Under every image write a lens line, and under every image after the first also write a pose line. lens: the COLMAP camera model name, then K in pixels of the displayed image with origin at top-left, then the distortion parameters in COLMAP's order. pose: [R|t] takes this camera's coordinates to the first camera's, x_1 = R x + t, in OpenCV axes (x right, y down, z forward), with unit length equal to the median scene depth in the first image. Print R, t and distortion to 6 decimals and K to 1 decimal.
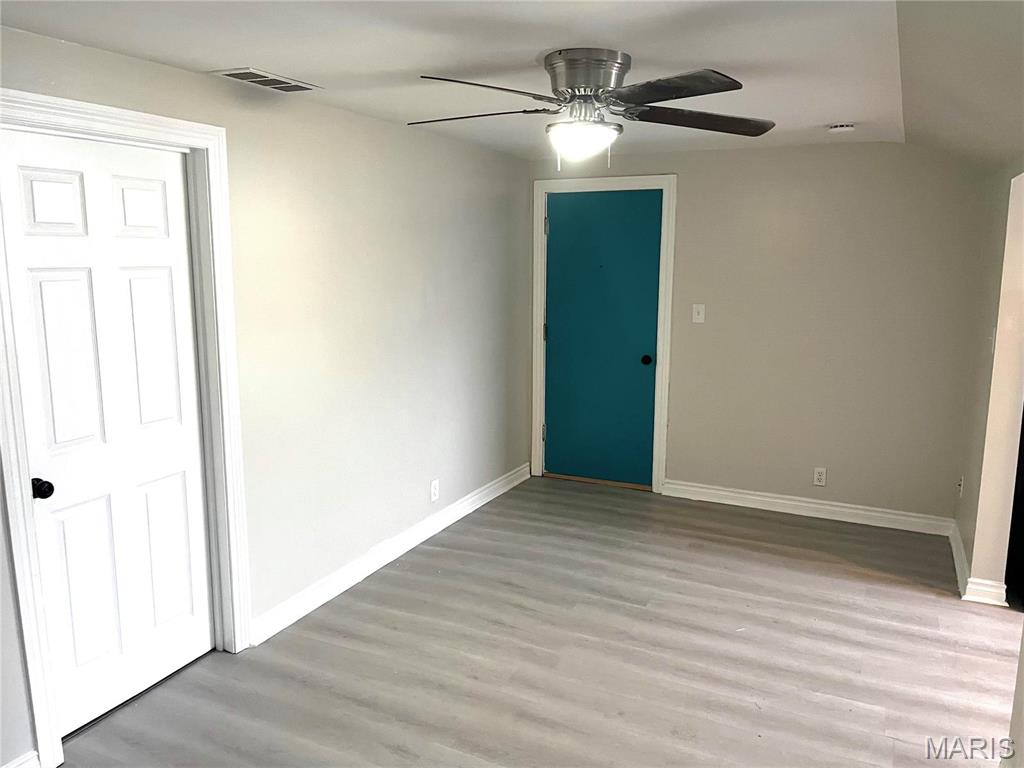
lens RADIAL K [[773.1, 0, 509.1], [0, 773.1, 382.4], [0, 0, 1]] dist [0.010753, -0.001528]
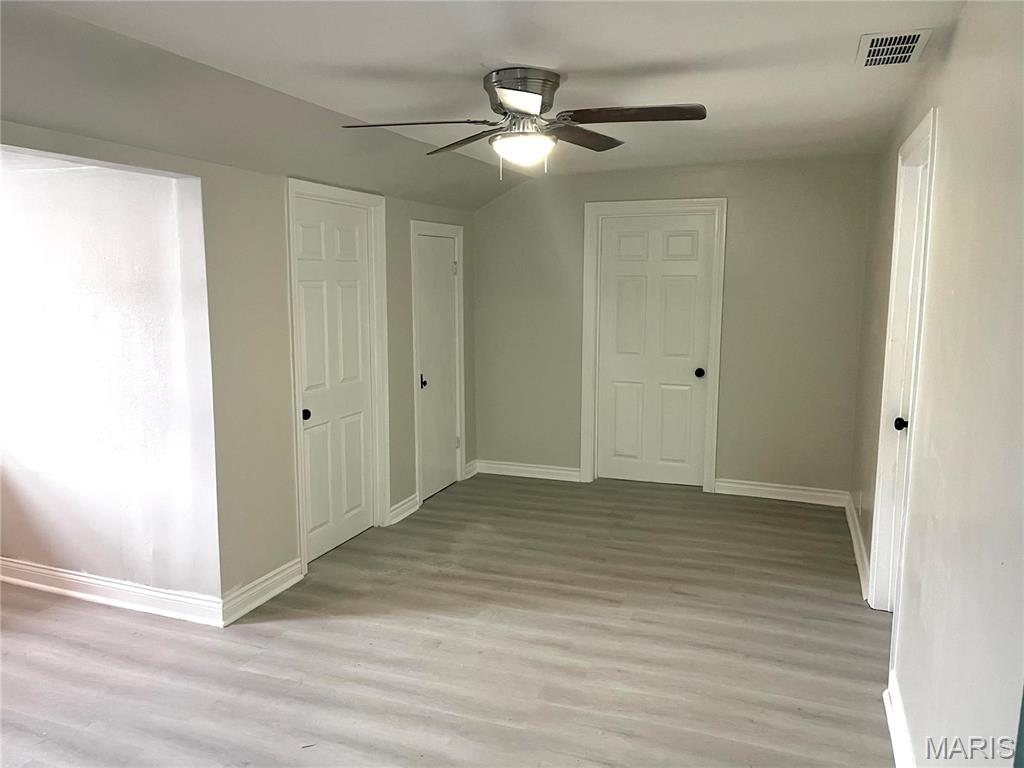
lens RADIAL K [[773.1, 0, 509.1], [0, 773.1, 382.4], [0, 0, 1]] dist [0.010753, -0.001528]
pose [[-0.994858, 0.015909, -0.100018, 0.193446], [-0.014438, 0.955217, 0.295553, -0.272246], [0.100241, 0.295478, -0.950076, 1.820450]]
